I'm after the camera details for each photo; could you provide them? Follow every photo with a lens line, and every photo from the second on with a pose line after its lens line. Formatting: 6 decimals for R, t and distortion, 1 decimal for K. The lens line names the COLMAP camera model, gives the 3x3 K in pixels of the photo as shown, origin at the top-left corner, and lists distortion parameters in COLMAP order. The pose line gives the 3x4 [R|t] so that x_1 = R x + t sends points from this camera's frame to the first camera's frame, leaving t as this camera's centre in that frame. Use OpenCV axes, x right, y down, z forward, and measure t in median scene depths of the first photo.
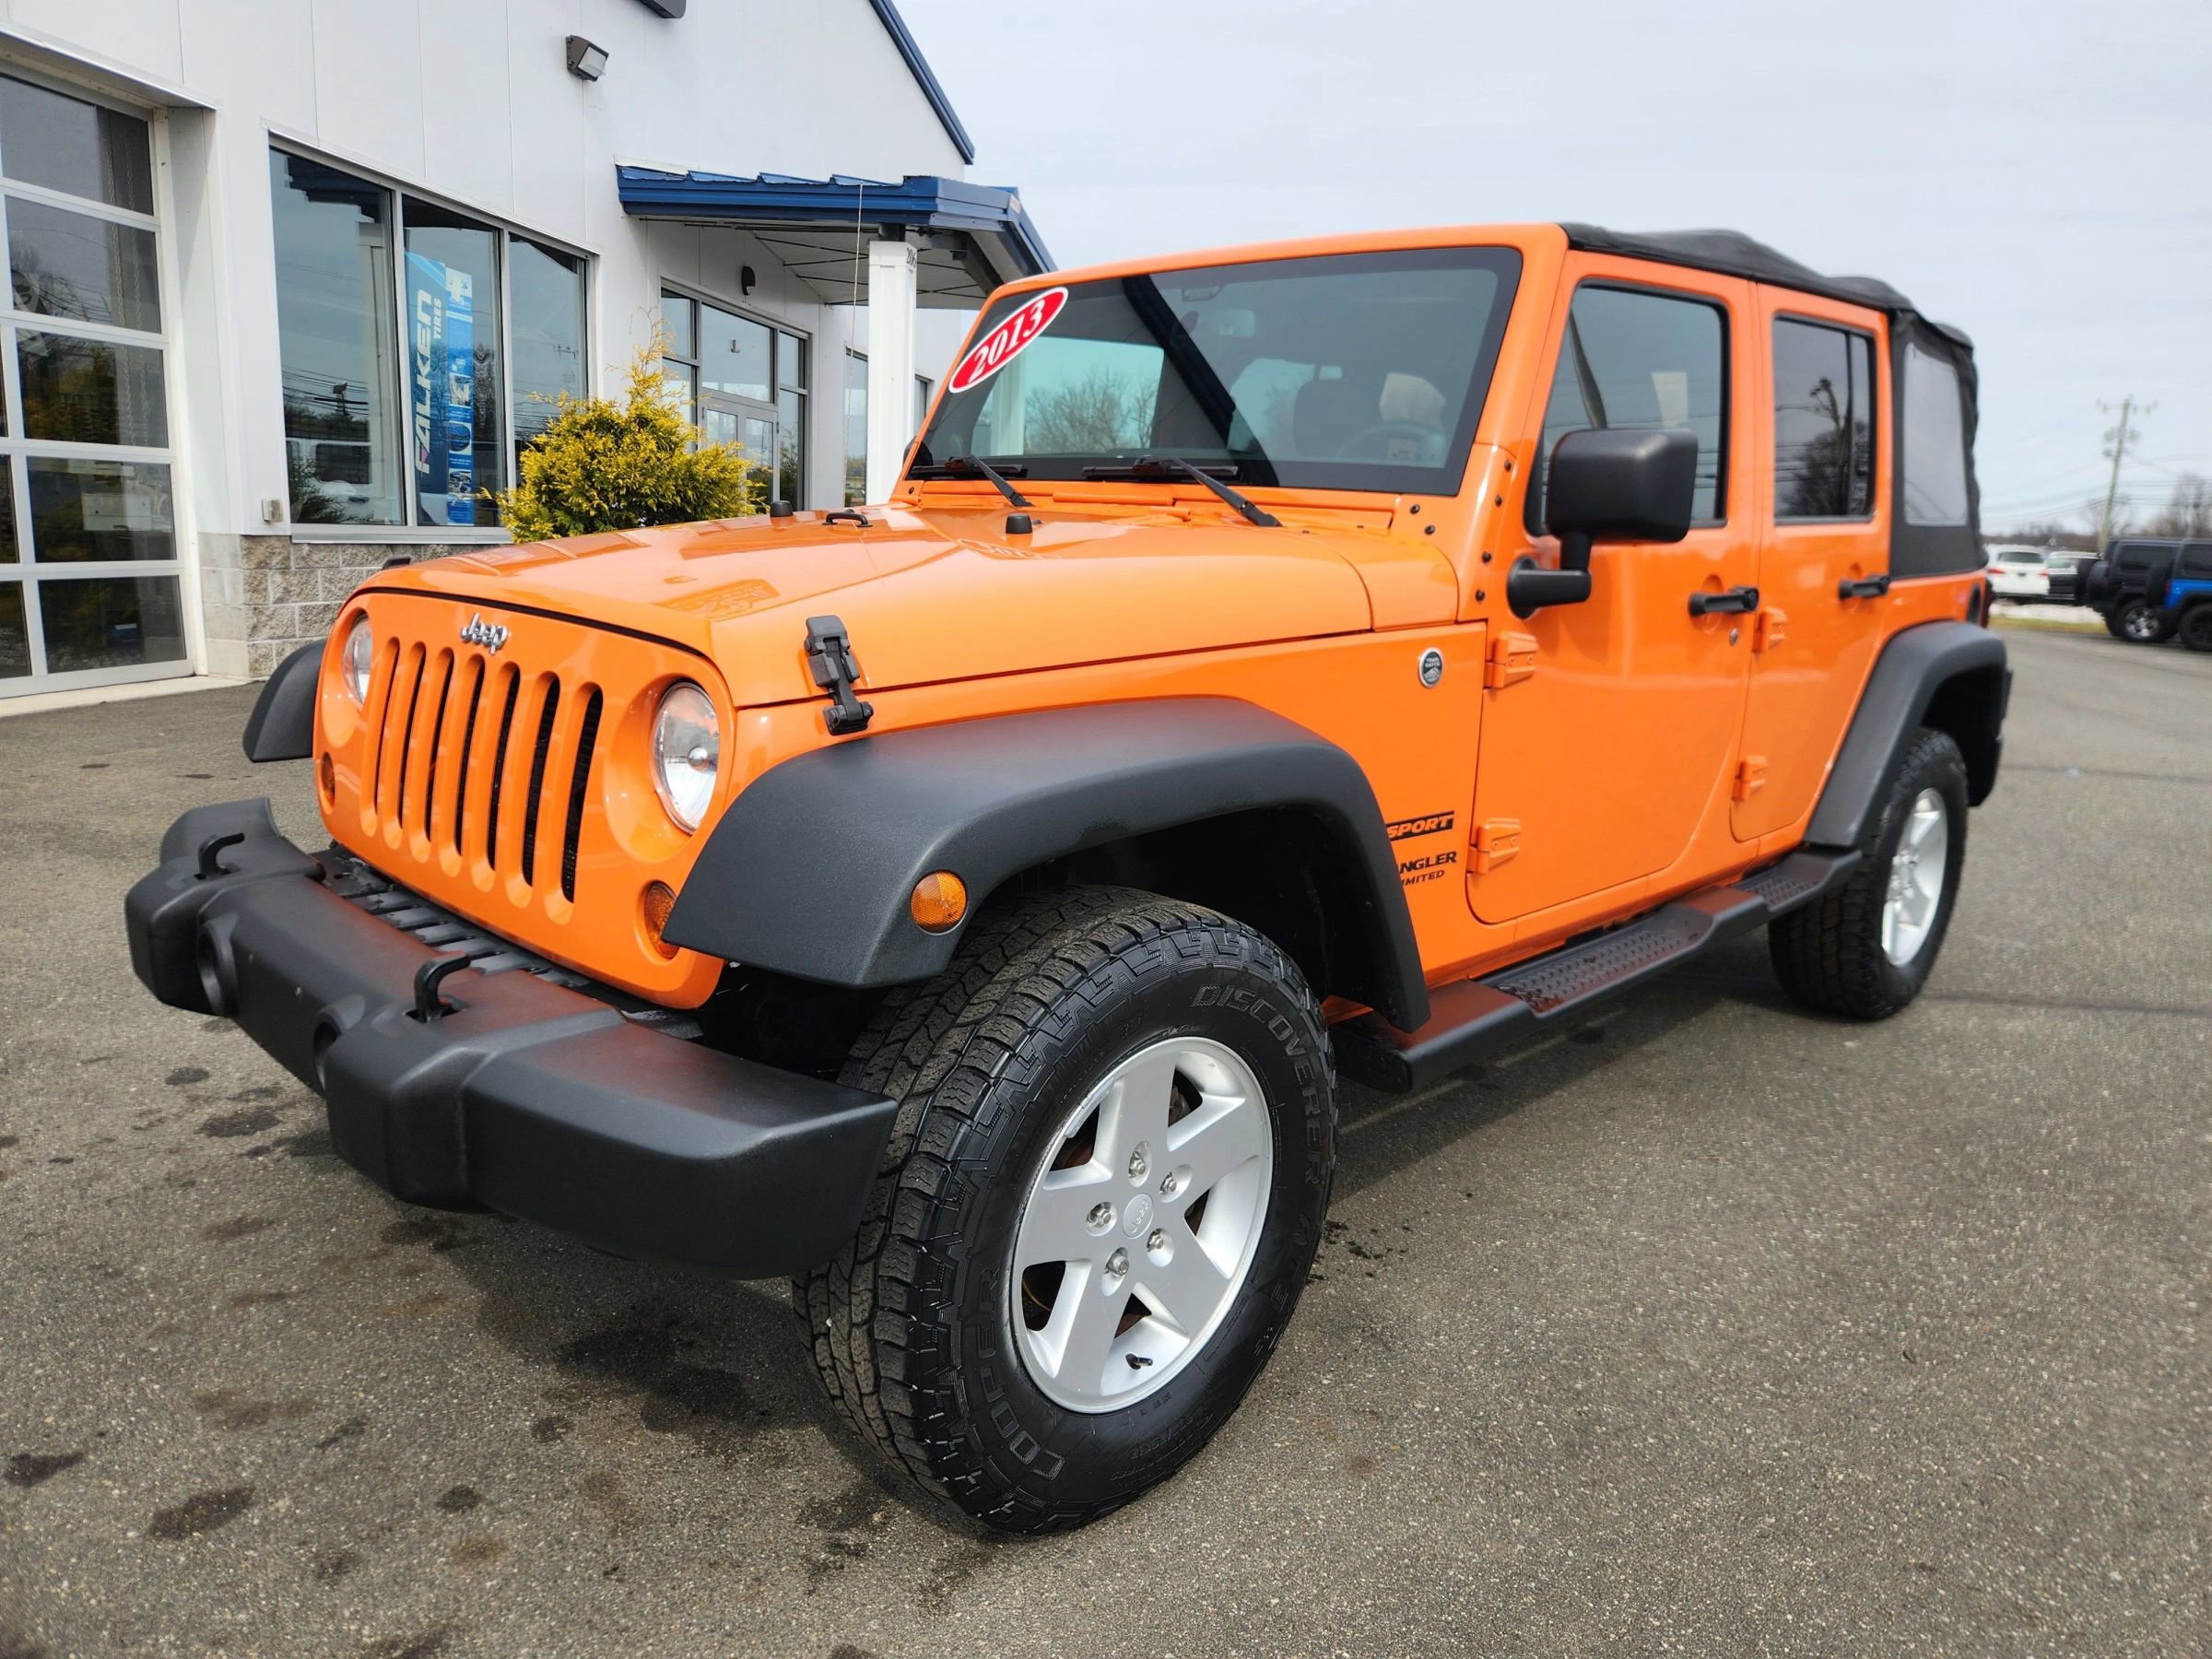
lens RADIAL K [[1487.3, 0, 1115.1], [0, 1487.3, 816.1], [0, 0, 1]] dist [0.064637, -0.050695]
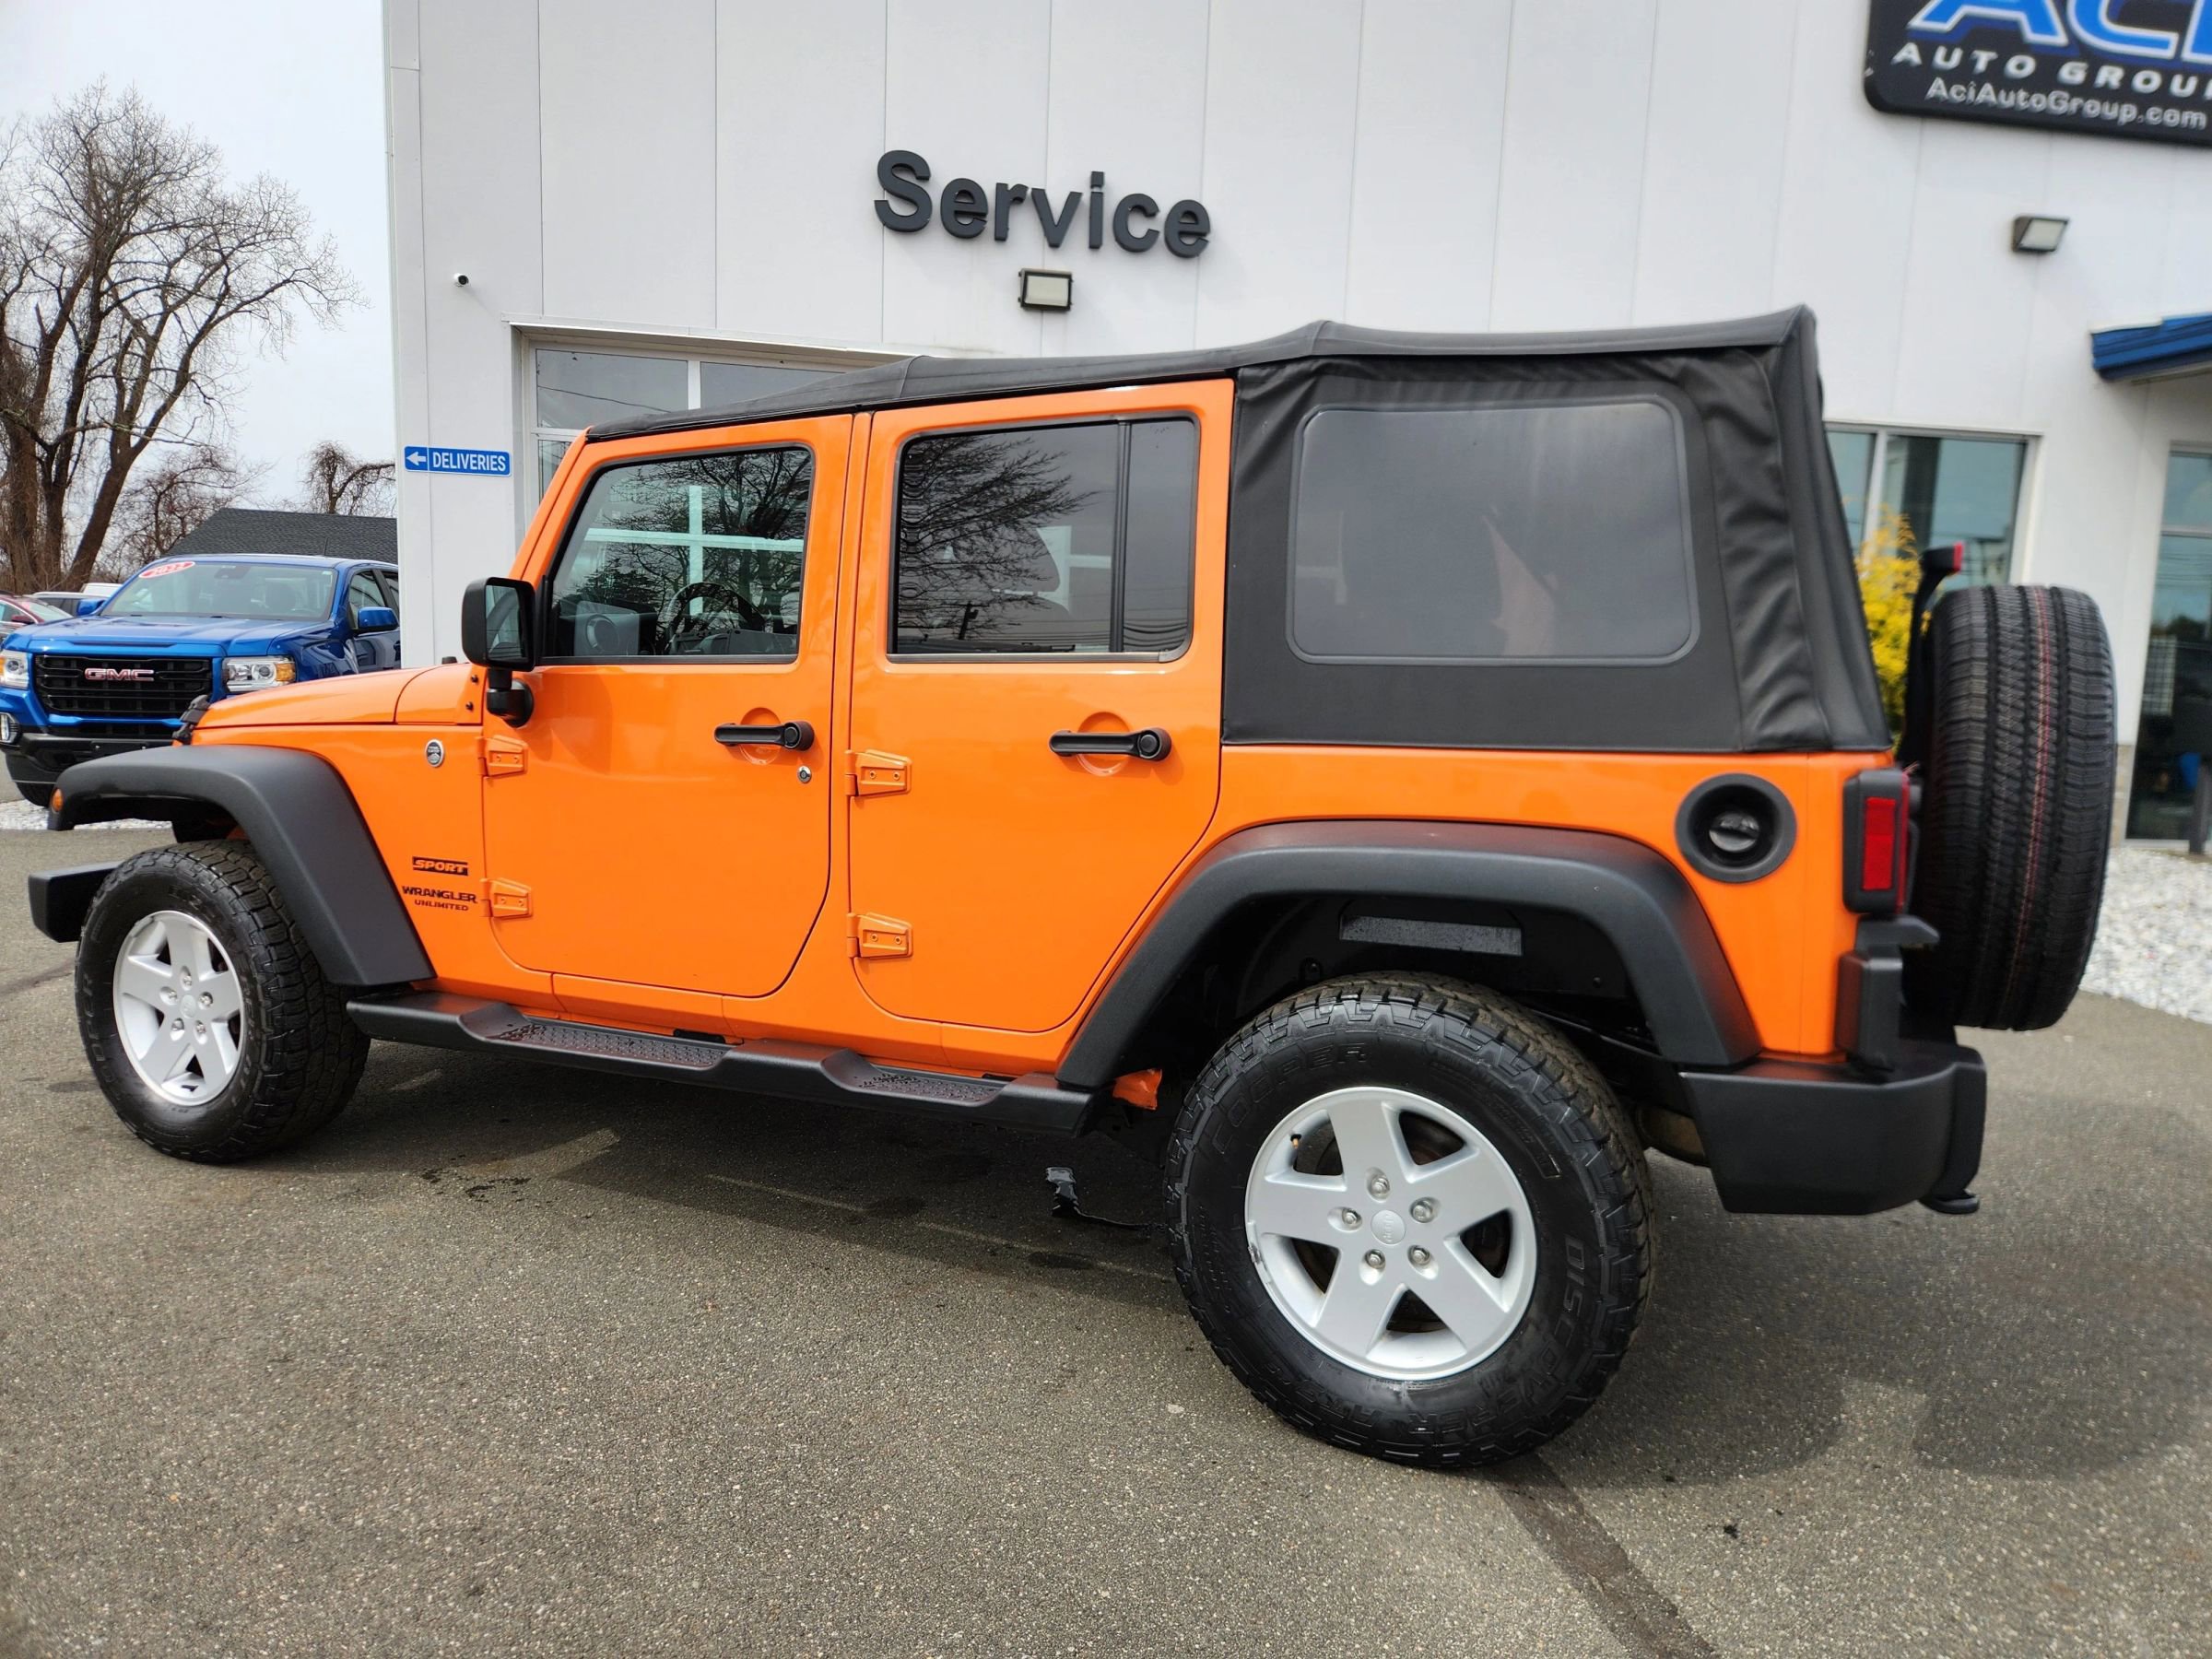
lens RADIAL K [[1487.3, 0, 1110.3], [0, 1487.3, 824.2], [0, 0, 1]] dist [0.064637, -0.050695]
pose [[0.327282, 0.073060, -0.942098, 1.629700], [-0.203665, 0.979027, 0.005171, -0.156900], [0.922717, 0.190180, 0.335297, 1.026144]]
